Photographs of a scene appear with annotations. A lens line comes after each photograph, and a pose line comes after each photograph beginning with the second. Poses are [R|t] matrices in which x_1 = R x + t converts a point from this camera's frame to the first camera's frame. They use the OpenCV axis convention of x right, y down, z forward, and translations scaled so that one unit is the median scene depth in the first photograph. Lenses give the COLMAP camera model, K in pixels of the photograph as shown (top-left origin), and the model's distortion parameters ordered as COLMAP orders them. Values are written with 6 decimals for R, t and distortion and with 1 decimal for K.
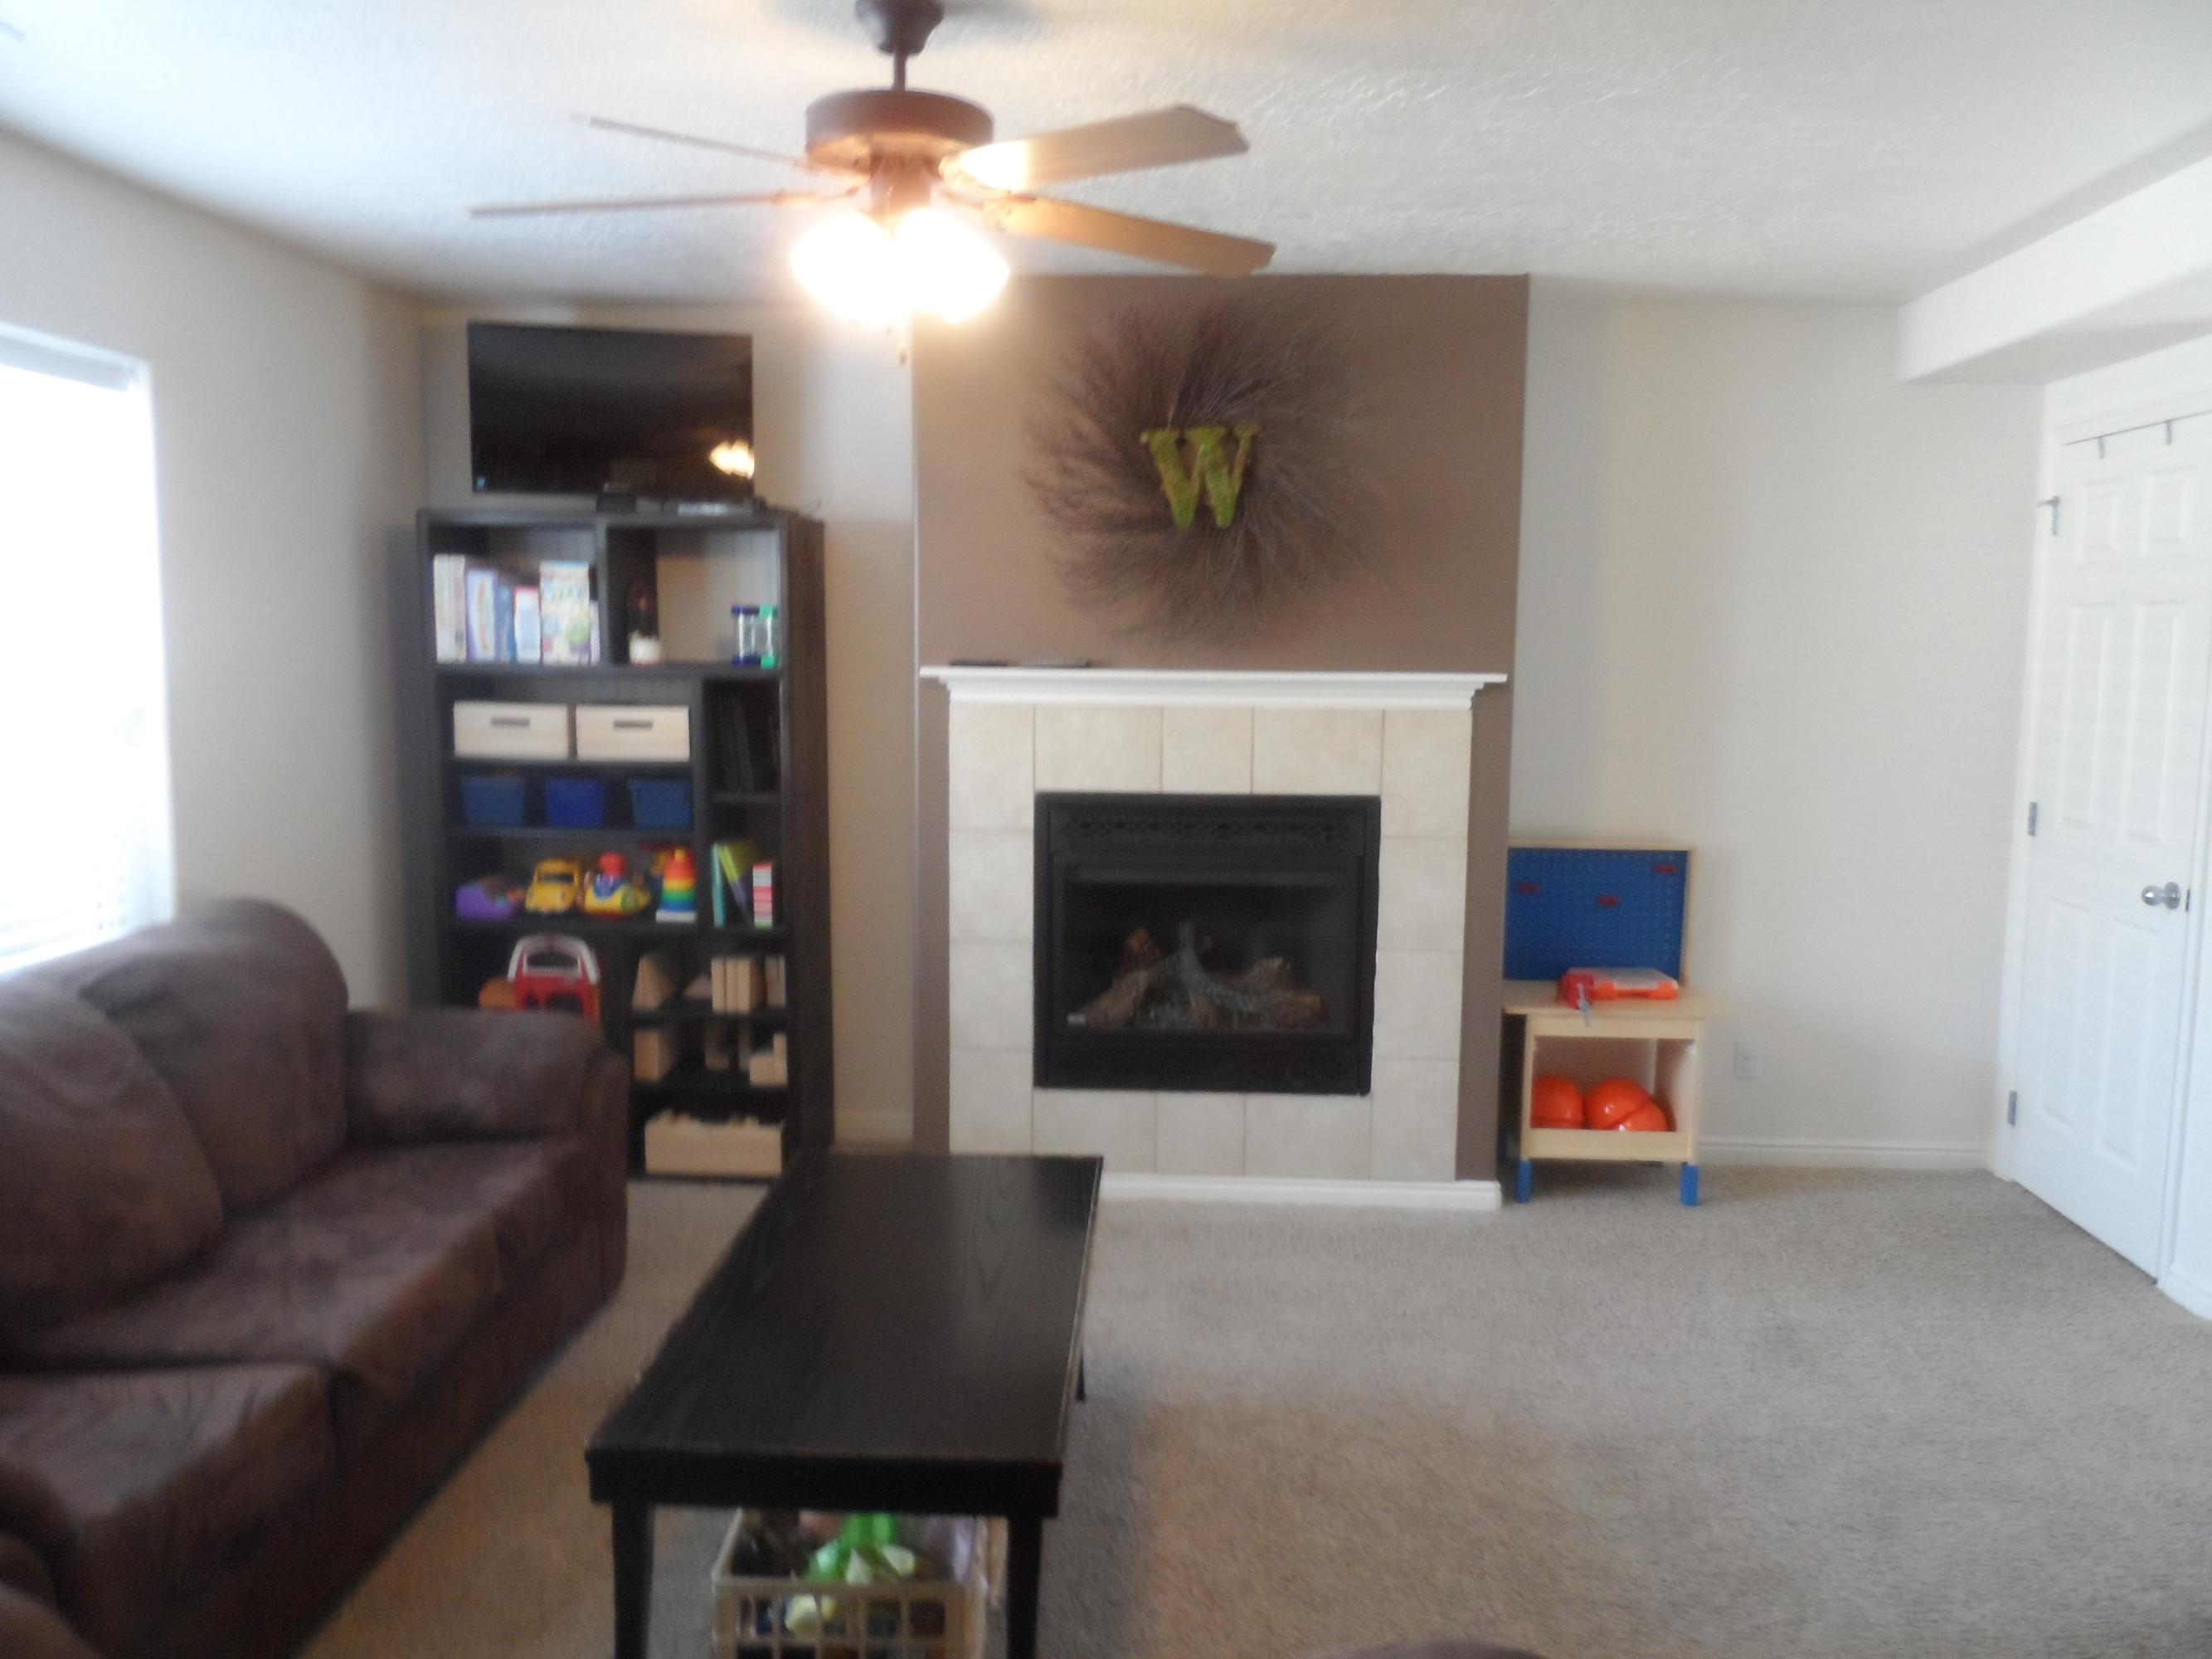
lens RADIAL K [[1697.7, 0, 1106.0], [0, 1697.7, 829.5], [0, 0, 1]] dist [-0.007110, -0.005521]
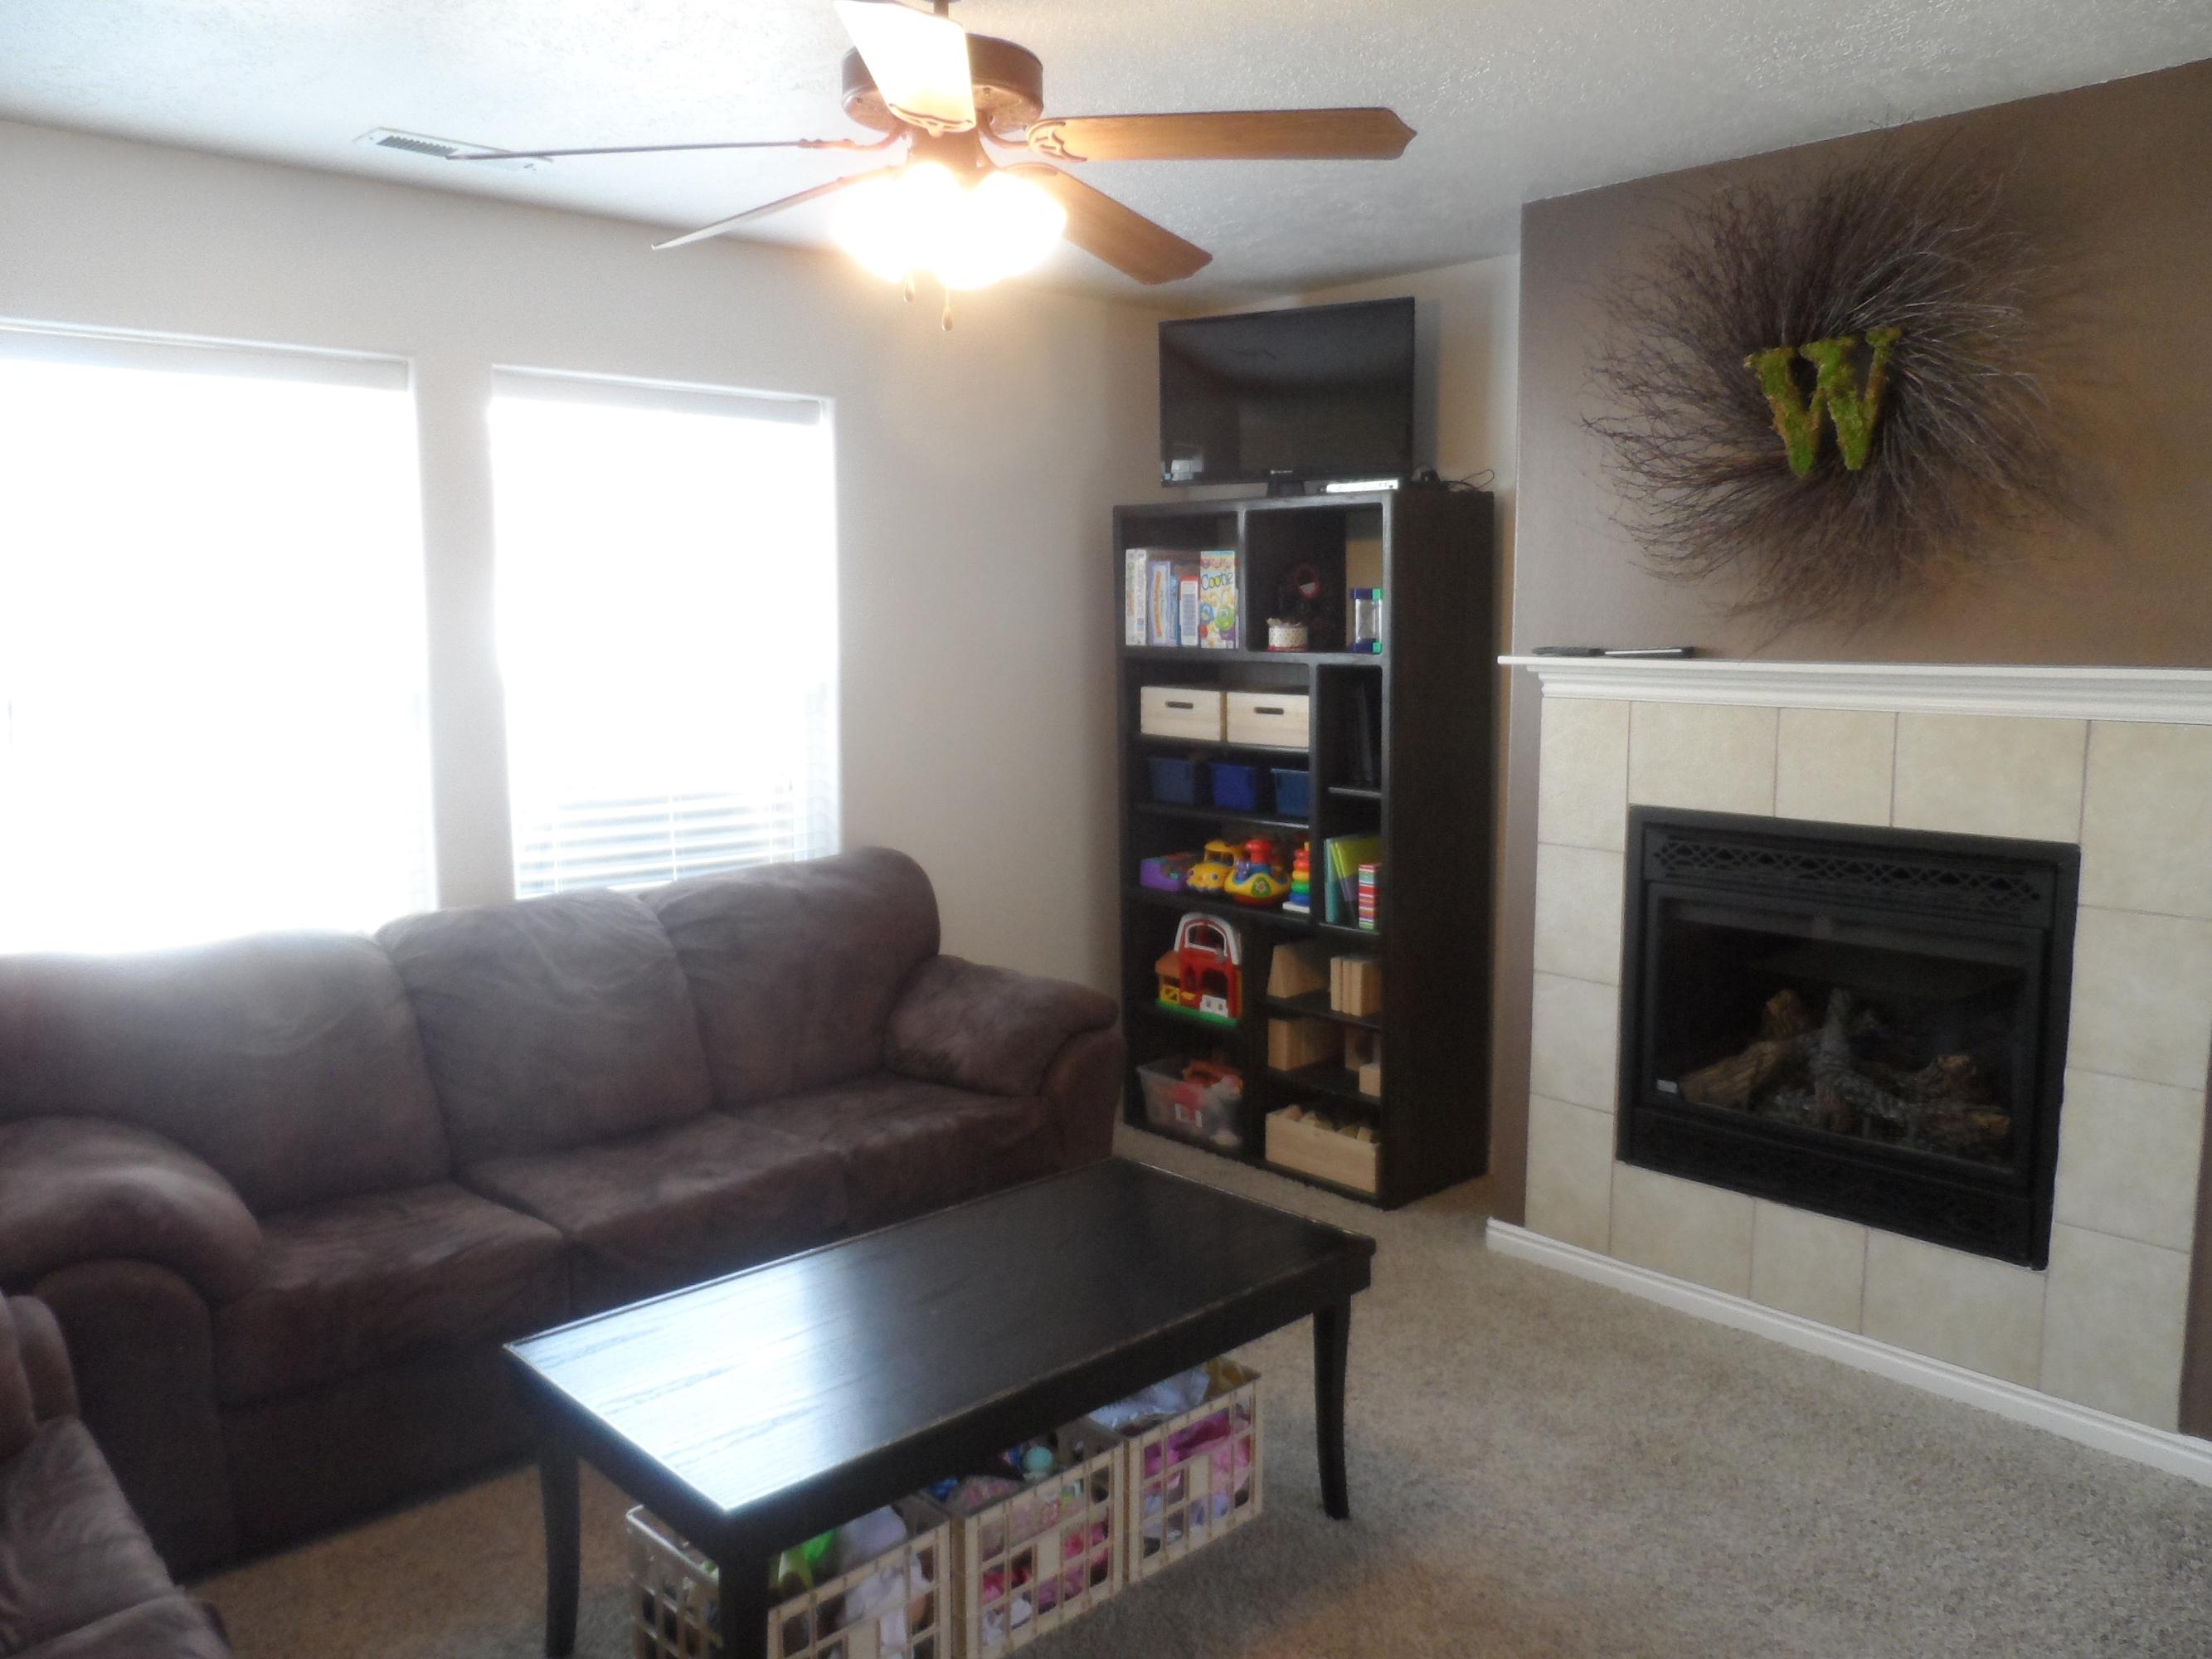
lens RADIAL K [[1697.7, 0, 1106.0], [0, 1697.7, 829.5], [0, 0, 1]] dist [-0.007110, -0.005521]
pose [[0.712026, 0.077209, -0.697895, 0.353411], [-0.070433, 0.996777, 0.038415, -0.024304], [0.698611, 0.021802, 0.715169, 0.227575]]
